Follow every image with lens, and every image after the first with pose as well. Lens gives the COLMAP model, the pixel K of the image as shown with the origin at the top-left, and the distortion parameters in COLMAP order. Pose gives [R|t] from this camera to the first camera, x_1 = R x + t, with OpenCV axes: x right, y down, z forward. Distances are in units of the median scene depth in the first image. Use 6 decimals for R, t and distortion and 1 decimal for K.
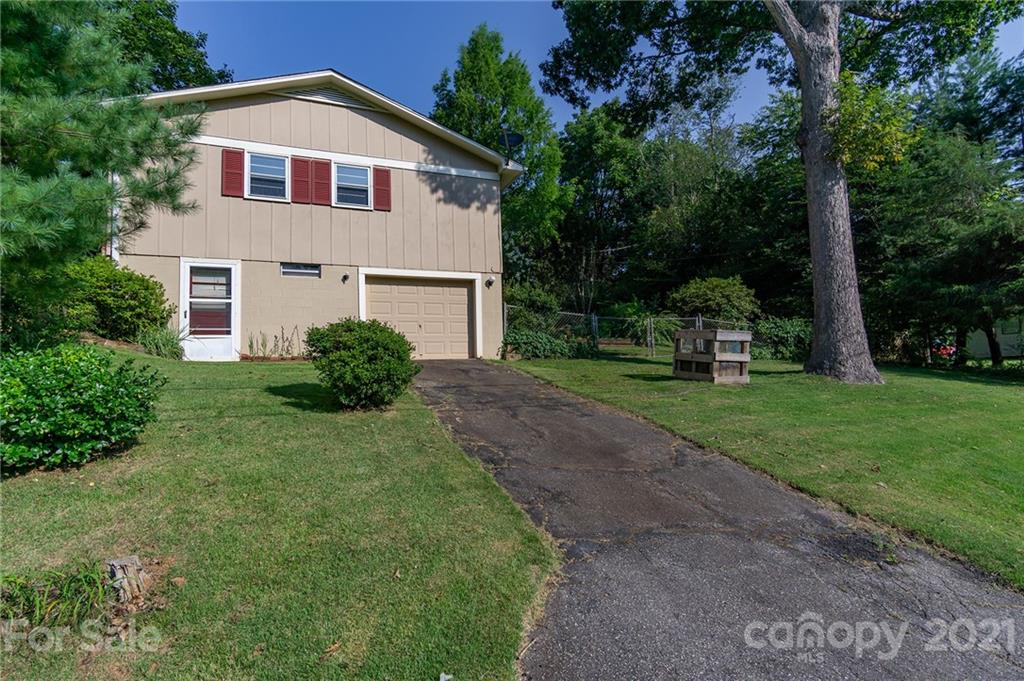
lens RADIAL K [[543.9, 0, 510.3], [0, 543.9, 337.6], [0, 0, 1]] dist [0.003555, 0.000855]
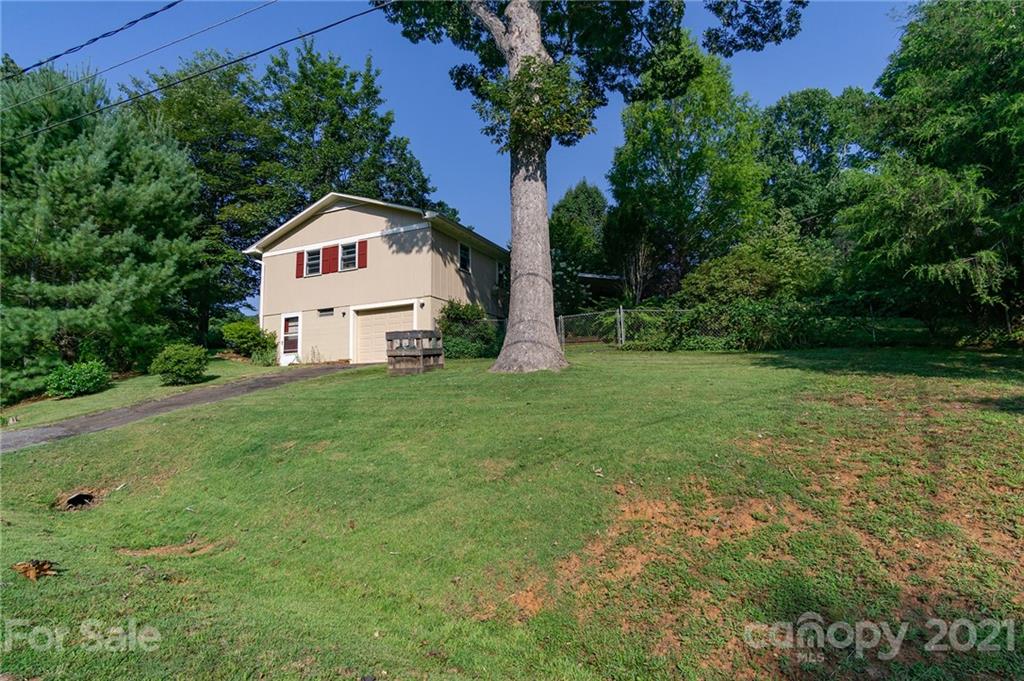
lens RADIAL K [[543.9, 0, 510.3], [0, 543.9, 337.6], [0, 0, 1]] dist [0.003555, 0.000855]
pose [[0.659862, -0.069034, -0.748209, 1.176923], [0.052798, 0.997569, -0.045478, 0.057607], [0.749530, -0.009495, 0.661903, 0.282830]]
